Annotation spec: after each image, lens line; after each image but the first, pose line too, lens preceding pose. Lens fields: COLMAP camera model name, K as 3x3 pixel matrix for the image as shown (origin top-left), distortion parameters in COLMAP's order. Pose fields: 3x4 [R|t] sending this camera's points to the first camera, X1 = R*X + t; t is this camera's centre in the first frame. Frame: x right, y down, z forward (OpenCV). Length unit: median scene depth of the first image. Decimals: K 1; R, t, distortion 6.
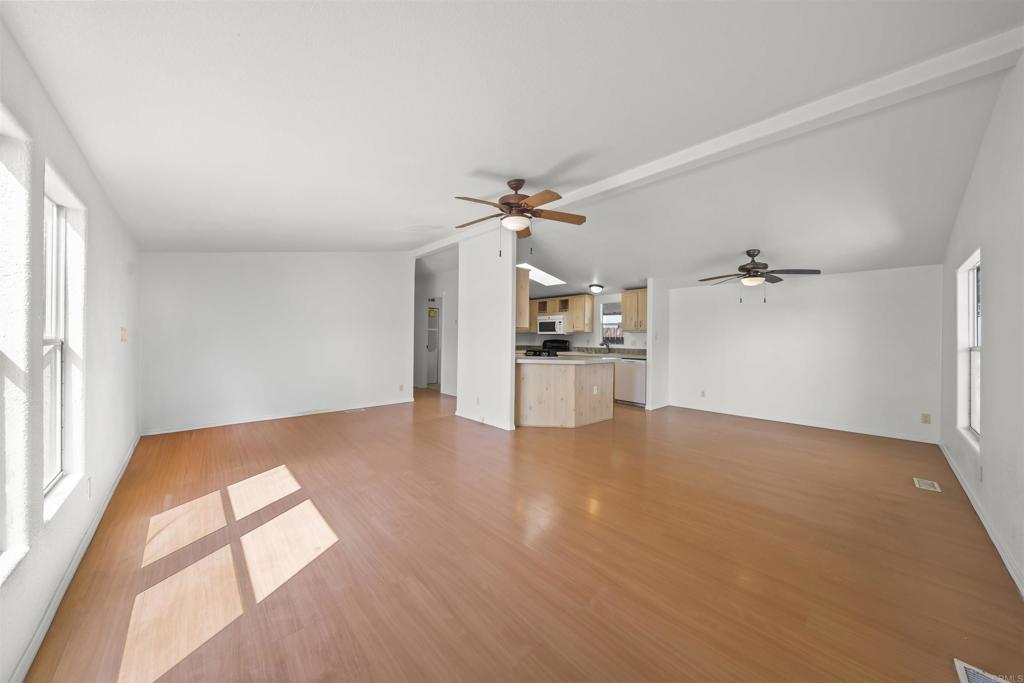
lens RADIAL K [[344.0, 0, 512.0], [0, 344.0, 341.5], [0, 0, 1]] dist [0.000457, 0.000014]
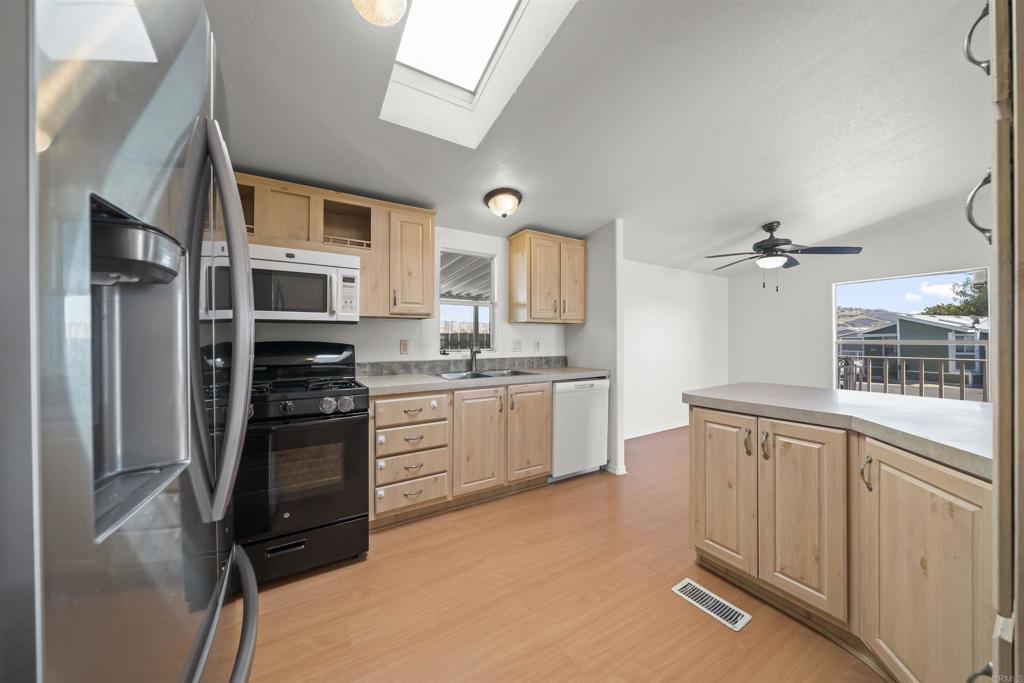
lens RADIAL K [[344.0, 0, 512.0], [0, 344.0, 341.5], [0, 0, 1]] dist [0.000457, 0.000014]
pose [[0.211663, -0.012920, 0.977257, -0.108787], [0.020647, 0.999749, 0.008745, -0.004897], [-0.977125, 0.018326, 0.211876, 0.818980]]
